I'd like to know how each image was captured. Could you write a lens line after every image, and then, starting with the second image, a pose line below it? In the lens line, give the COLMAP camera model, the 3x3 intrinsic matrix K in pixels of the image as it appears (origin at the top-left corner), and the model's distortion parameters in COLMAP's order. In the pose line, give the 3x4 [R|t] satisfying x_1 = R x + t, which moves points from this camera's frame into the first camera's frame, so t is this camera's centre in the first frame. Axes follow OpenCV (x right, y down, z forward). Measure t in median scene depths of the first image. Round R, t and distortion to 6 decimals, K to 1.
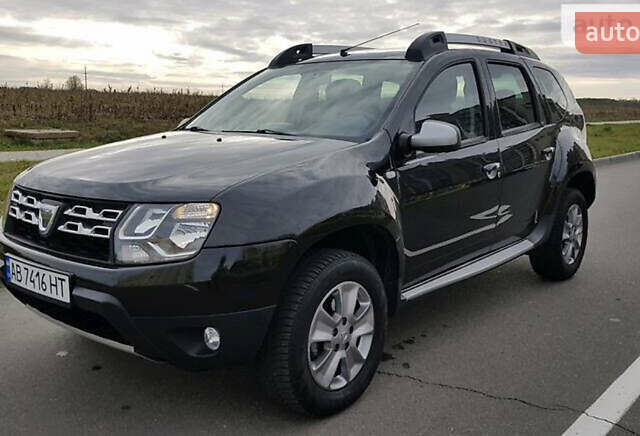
lens RADIAL K [[632.0, 0, 312.1], [0, 632.0, 222.6], [0, 0, 1]] dist [0.045153, 0.000000]
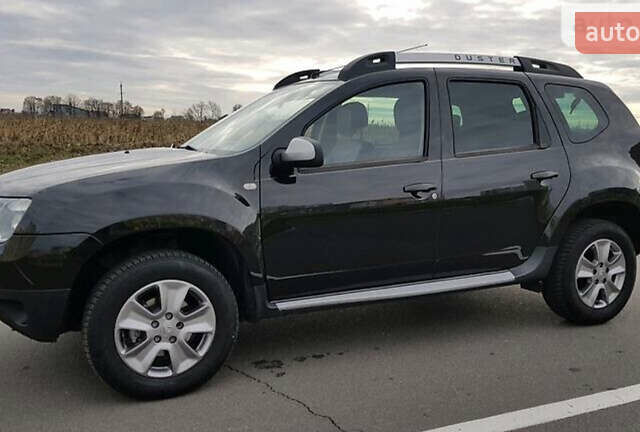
lens RADIAL K [[632.3, 0, 320.2], [0, 632.3, 216.8], [0, 0, 1]] dist [0.042514, 0.000000]
pose [[0.913382, 0.050947, -0.403902, 0.704796], [-0.075062, 0.996204, -0.044085, 0.013914], [0.400123, 0.070584, 0.913739, 0.086944]]
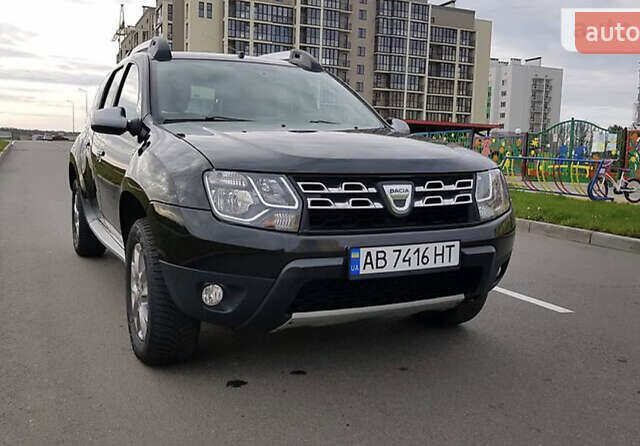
lens RADIAL K [[632.4, 0, 298.5], [0, 632.4, 223.6], [0, 0, 1]] dist [0.036451, 0.000000]
pose [[0.410715, -0.116743, 0.904259, -1.330694], [0.143518, 0.987683, 0.062328, -0.050475], [-0.900398, 0.104178, 0.422411, 0.680886]]
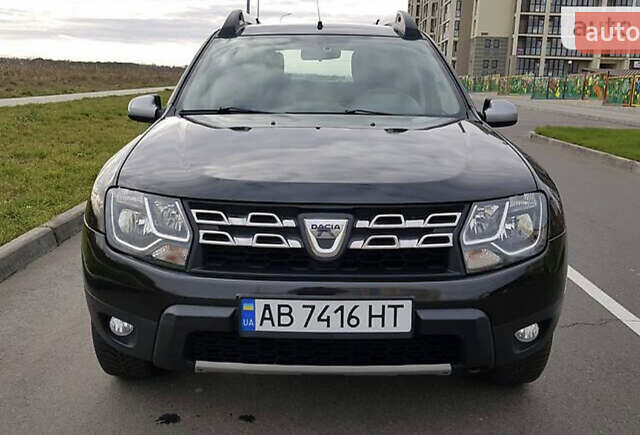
lens RADIAL K [[632.3, 0, 300.0], [0, 632.3, 214.4], [0, 0, 1]] dist [0.042514, 0.000000]
pose [[0.766823, -0.133194, 0.627887, -0.872536], [0.105557, 0.991082, 0.081324, -0.094847], [-0.633120, 0.003917, 0.774044, 0.397410]]
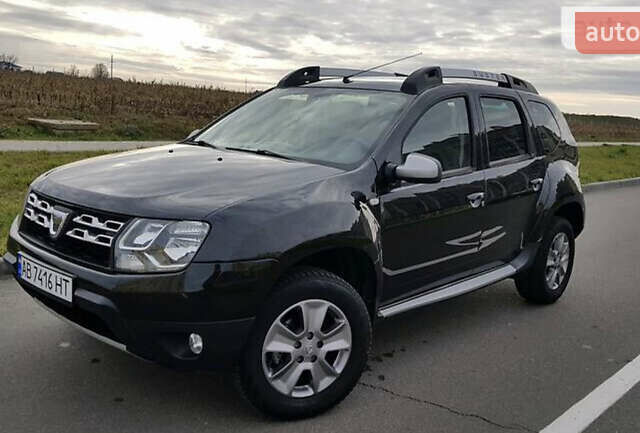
lens RADIAL K [[632.3, 0, 318.0], [0, 632.3, 210.7], [0, 0, 1]] dist [0.042514, 0.000000]
pose [[0.997731, 0.064635, -0.018855, 0.051828], [-0.064935, 0.997765, -0.015756, -0.038262], [0.017795, 0.016944, 0.999698, -0.092897]]
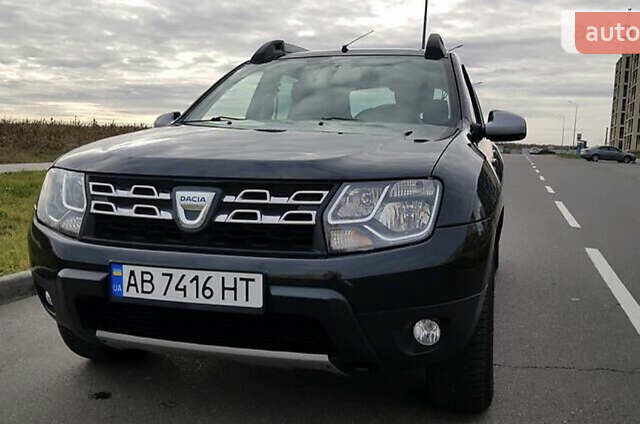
lens RADIAL K [[633.8, 0, 314.4], [0, 633.8, 217.3], [0, 0, 1]] dist [0.038640, 0.000000]
pose [[0.915022, -0.035395, 0.401847, -0.564074], [0.059069, 0.997162, -0.046673, 0.047072], [-0.399055, 0.066443, 0.914517, 0.200747]]
